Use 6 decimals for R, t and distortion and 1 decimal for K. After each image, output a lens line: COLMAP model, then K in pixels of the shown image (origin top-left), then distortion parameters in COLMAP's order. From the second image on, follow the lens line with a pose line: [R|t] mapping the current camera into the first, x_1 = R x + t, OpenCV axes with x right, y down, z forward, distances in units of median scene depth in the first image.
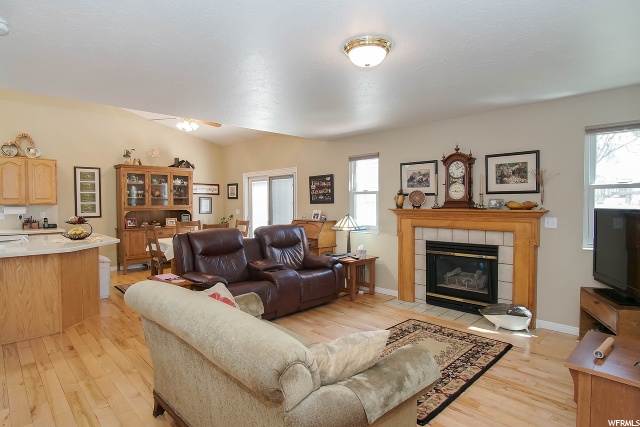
lens RADIAL K [[346.3, 0, 320.6], [0, 346.3, 212.9], [0, 0, 1]] dist [-0.033111, 0.008784]
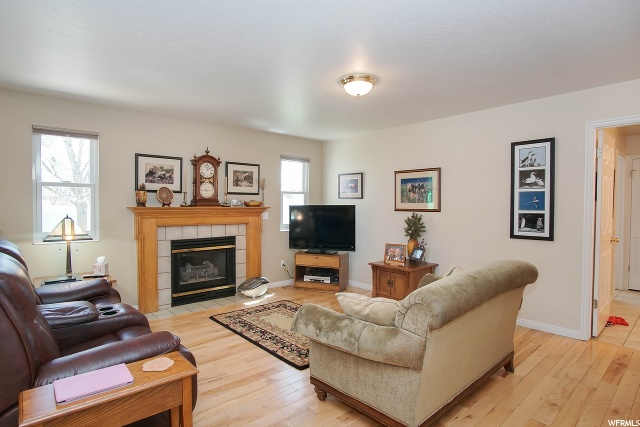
lens RADIAL K [[346.3, 0, 316.6], [0, 346.3, 212.8], [0, 0, 1]] dist [-0.033111, 0.008784]
pose [[0.054259, -0.018372, 0.998358, -0.582870], [0.022622, 0.999597, 0.017165, -0.002619], [-0.998271, 0.021653, 0.054653, 0.518572]]
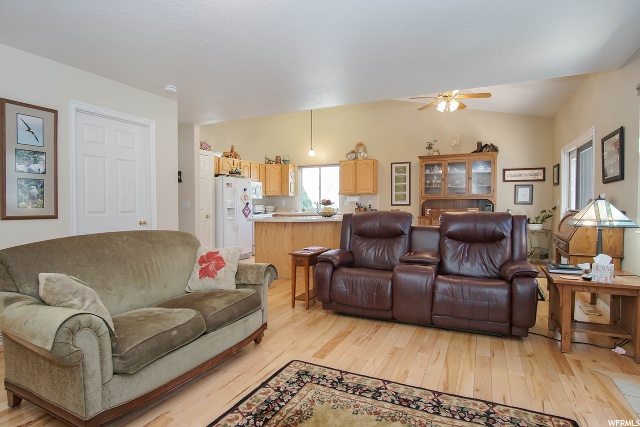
lens RADIAL K [[346.3, 0, 317.4], [0, 346.3, 212.8], [0, 0, 1]] dist [-0.033111, 0.008784]
pose [[0.341148, 0.027207, -0.939616, 0.454044], [-0.025087, 0.999489, 0.019832, 0.030944], [0.939675, 0.016806, 0.341656, 0.437441]]
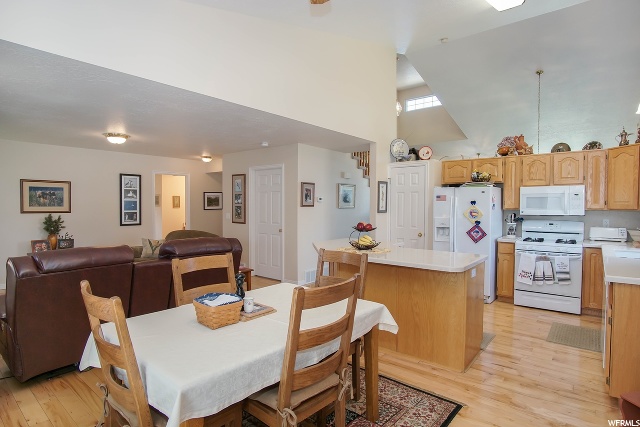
lens RADIAL K [[346.3, 0, 316.8], [0, 346.3, 208.9], [0, 0, 1]] dist [-0.033111, 0.008784]
pose [[-0.995106, 0.001394, -0.098803, -0.449058], [-0.002530, 0.999213, 0.039578, -0.049405], [0.098781, 0.039635, -0.994320, 1.600070]]
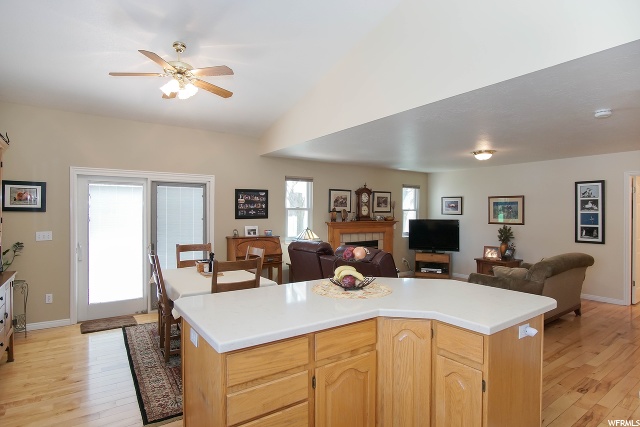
lens RADIAL K [[346.3, 0, 315.1], [0, 346.3, 210.5], [0, 0, 1]] dist [-0.033111, 0.008784]
pose [[0.169887, 0.007039, 0.985438, -1.135341], [0.023209, 0.999669, -0.011142, -0.043356], [-0.985190, 0.024764, 0.169668, 0.826786]]
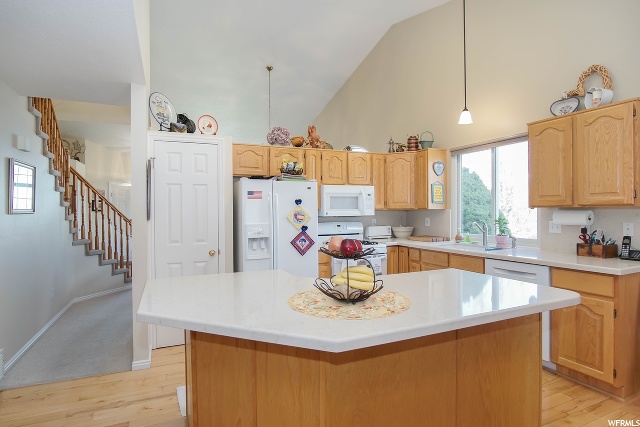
lens RADIAL K [[346.3, 0, 316.1], [0, 346.3, 211.6], [0, 0, 1]] dist [-0.033111, 0.008784]
pose [[-0.354210, 0.009473, -0.935118, -0.306457], [-0.018363, 0.999685, 0.017083, -0.021484], [0.934986, 0.023222, -0.353924, 0.950378]]
